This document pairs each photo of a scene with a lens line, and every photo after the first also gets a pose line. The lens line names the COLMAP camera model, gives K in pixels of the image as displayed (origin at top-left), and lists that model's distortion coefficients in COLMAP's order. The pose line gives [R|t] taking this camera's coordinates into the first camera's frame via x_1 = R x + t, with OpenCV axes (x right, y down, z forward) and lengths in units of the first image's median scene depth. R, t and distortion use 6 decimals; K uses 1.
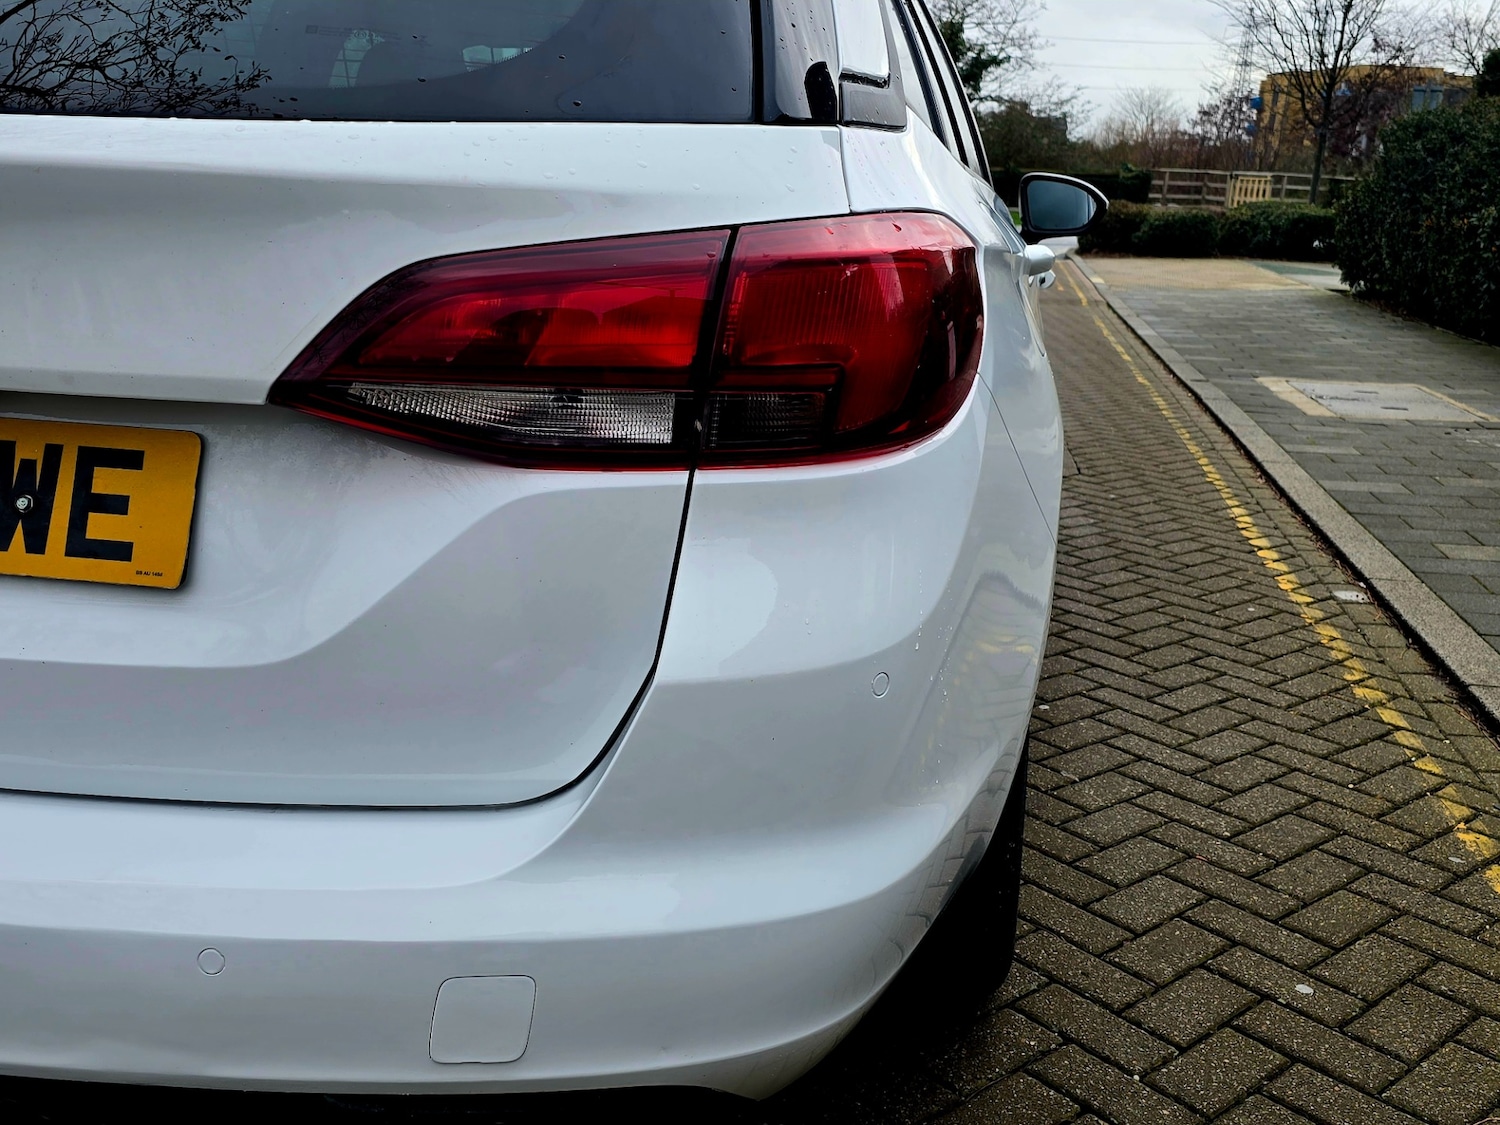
lens RADIAL K [[1491.0, 0, 760.1], [0, 1491.0, 570.6], [0, 0, 1]] dist [0.082753, -0.099765]
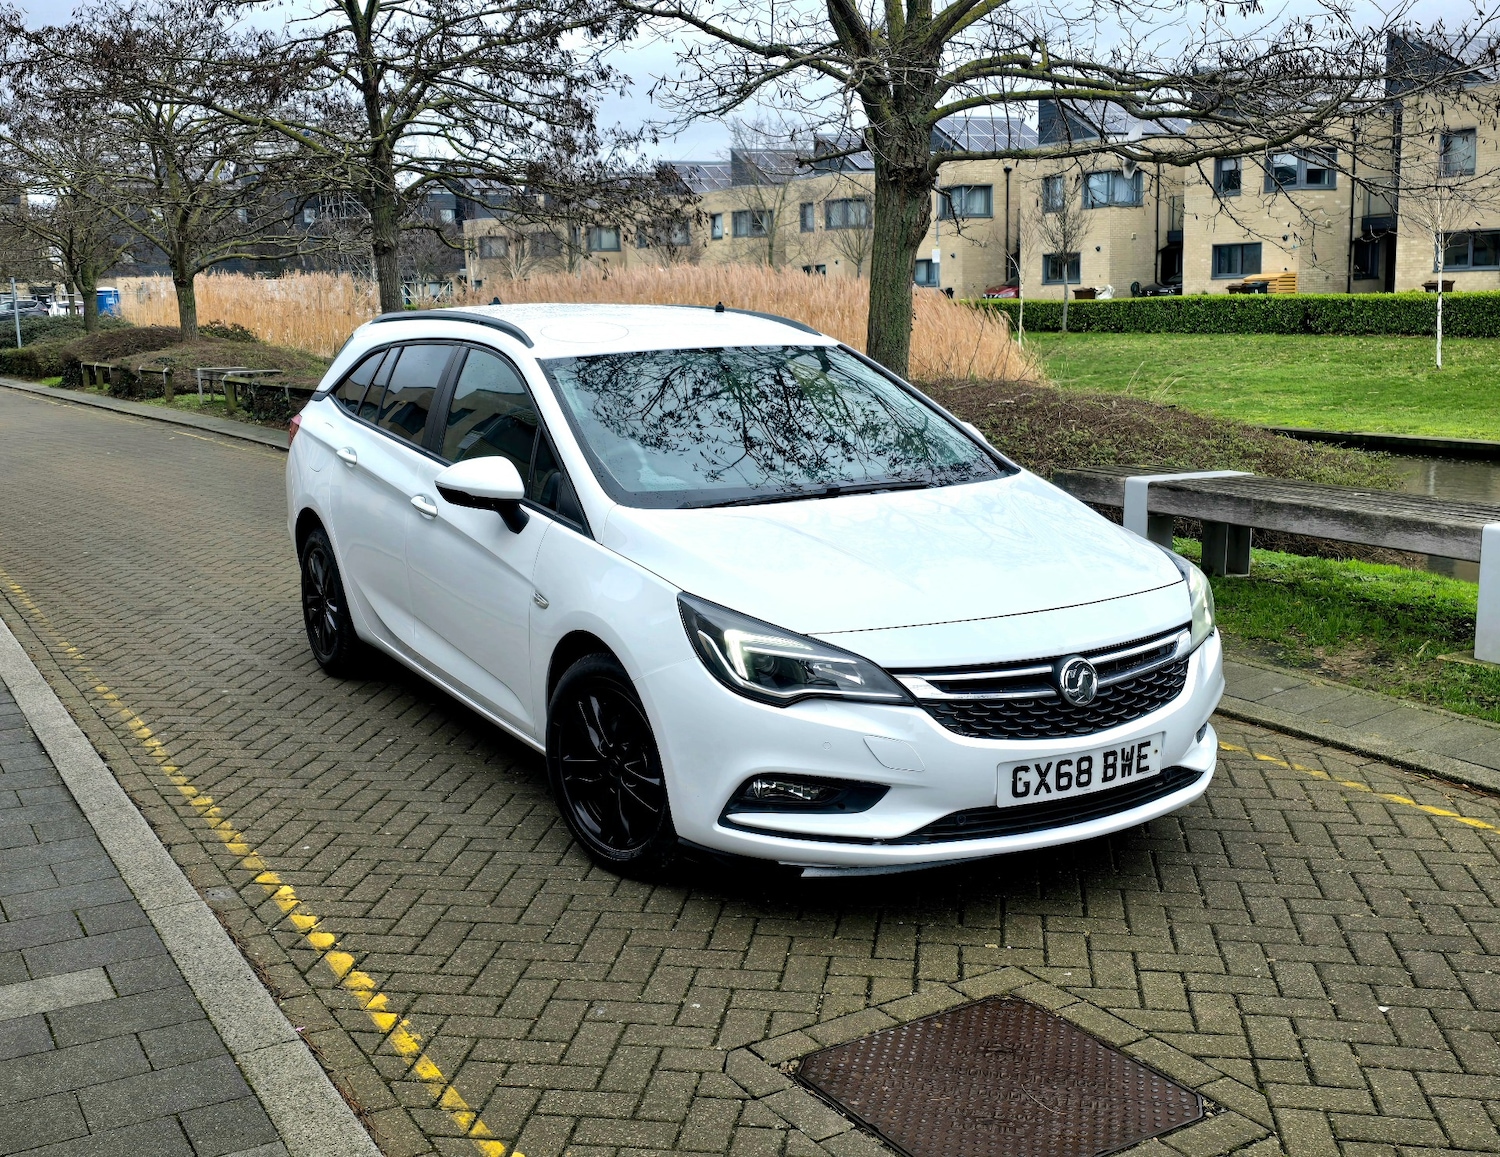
lens RADIAL K [[1614.8, 0, 708.9], [0, 1614.8, 578.9], [0, 0, 1]] dist [0.094516, -0.150195]
pose [[-0.783579, 0.087852, -0.615050, 0.903012], [-0.170878, 0.921299, 0.349297, -0.689556], [0.597331, 0.378801, -0.706898, 2.164910]]
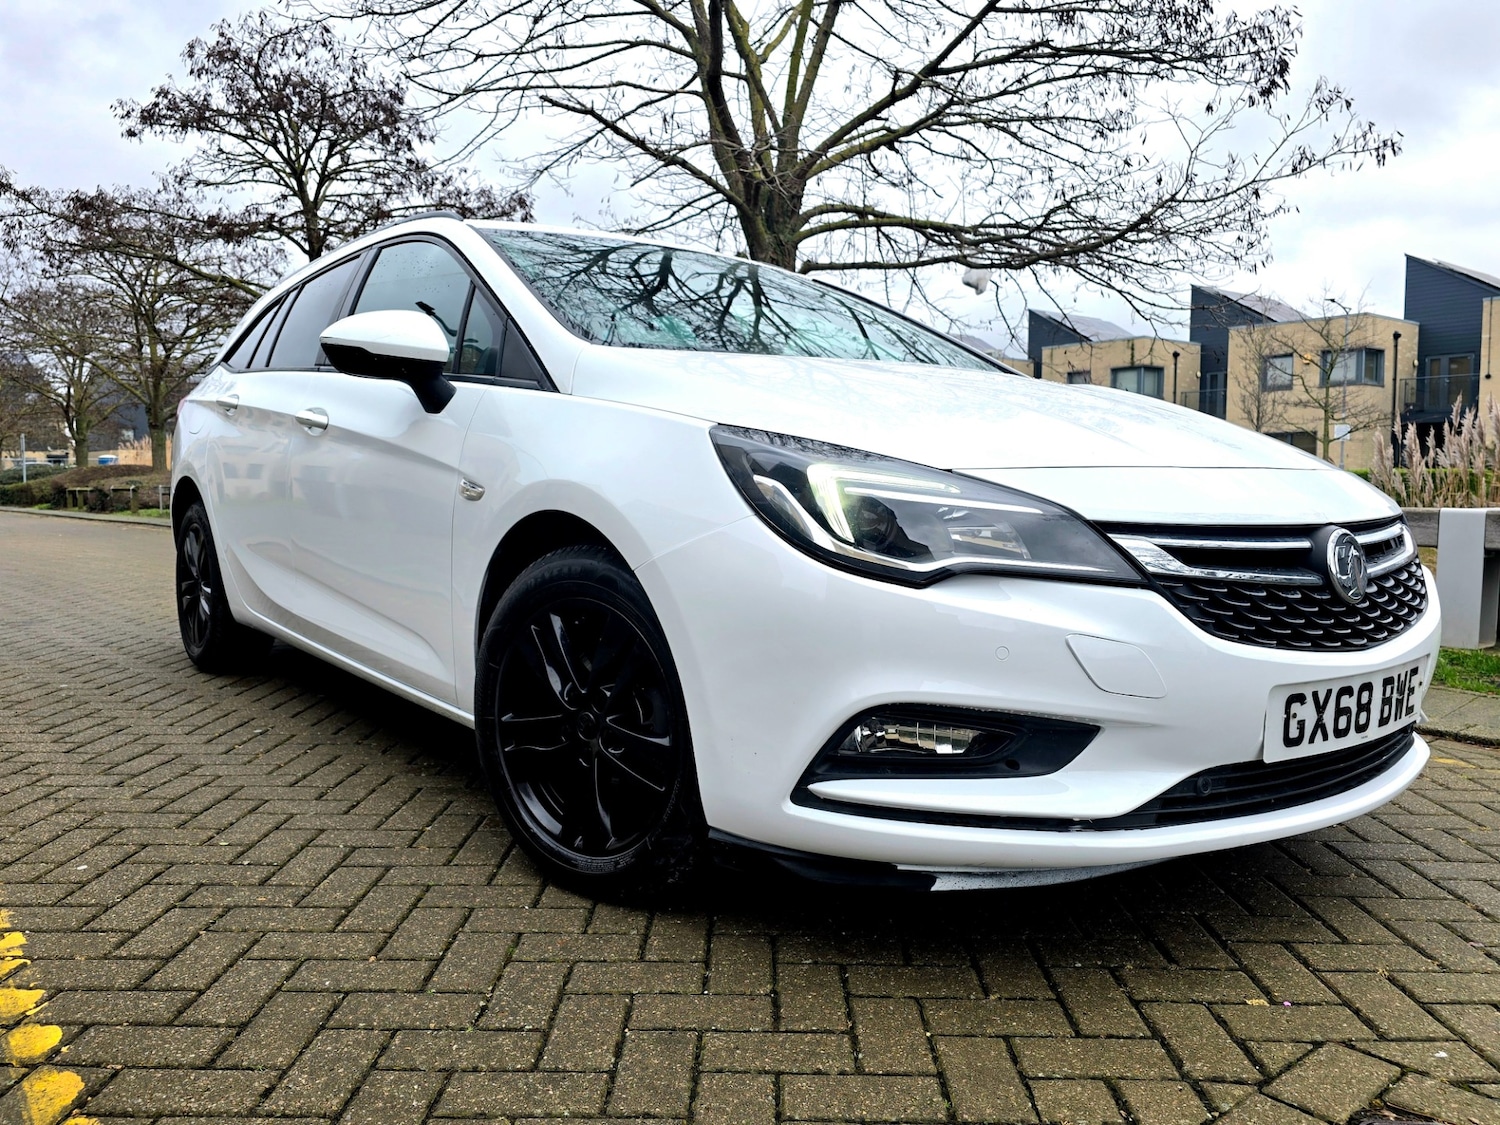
lens RADIAL K [[1124.5, 0, 750.0], [0, 1124.5, 562.5], [0, 0, 1]] dist [0.039328, -0.040764]
pose [[-0.673080, 0.008865, -0.739517, 0.565651], [-0.227517, 0.948954, 0.218452, -0.327164], [0.703704, 0.315289, -0.636705, 1.684718]]
